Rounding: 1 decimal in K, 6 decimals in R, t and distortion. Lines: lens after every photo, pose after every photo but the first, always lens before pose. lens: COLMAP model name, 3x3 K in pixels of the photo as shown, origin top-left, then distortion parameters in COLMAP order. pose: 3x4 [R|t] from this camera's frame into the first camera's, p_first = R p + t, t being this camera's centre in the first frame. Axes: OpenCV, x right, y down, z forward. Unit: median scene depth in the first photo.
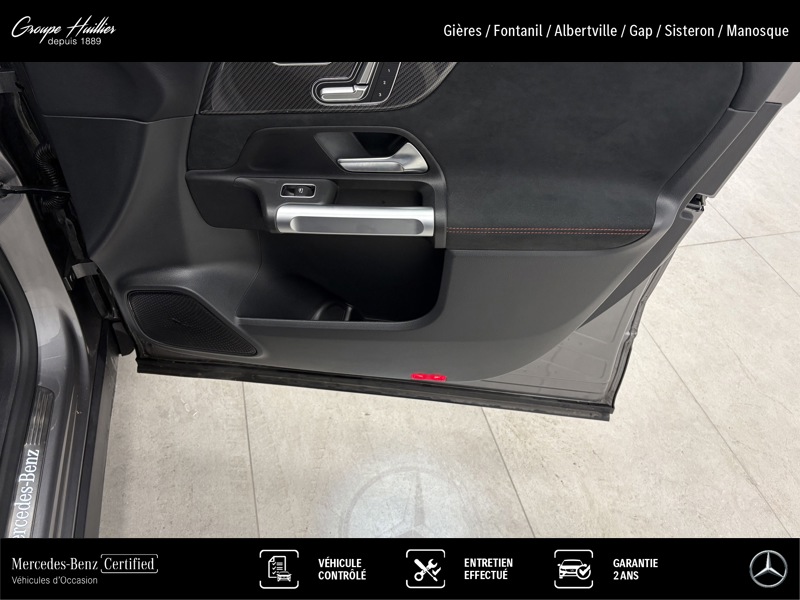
lens RADIAL K [[618.1, 0, 402.4], [0, 618.1, 300.5], [0, 0, 1]] dist [0.042962, -0.069543]
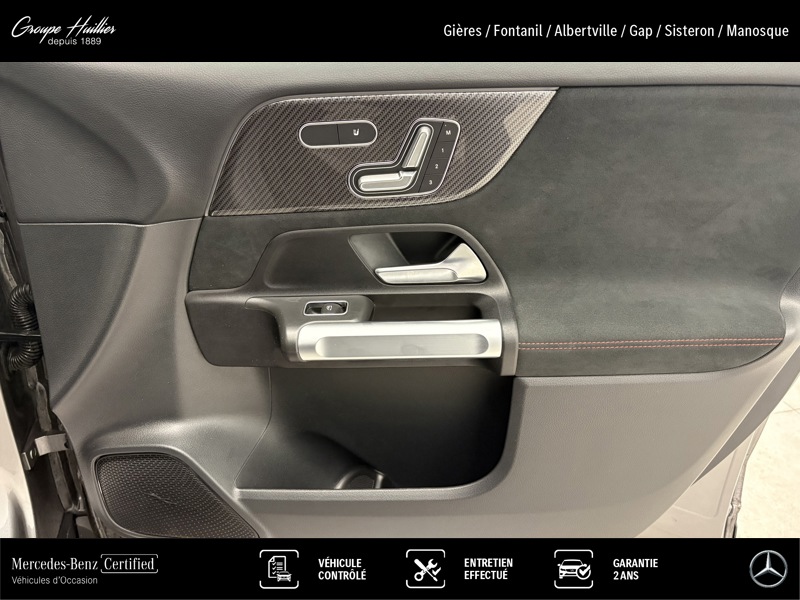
lens RADIAL K [[618.1, 0, 399.3], [0, 618.1, 297.8], [0, 0, 1]] dist [0.042962, -0.069543]
pose [[0.999552, -0.028571, 0.008888, -0.081085], [0.029901, 0.942785, -0.332057, 0.078852], [0.001108, 0.332175, 0.943217, 0.246079]]
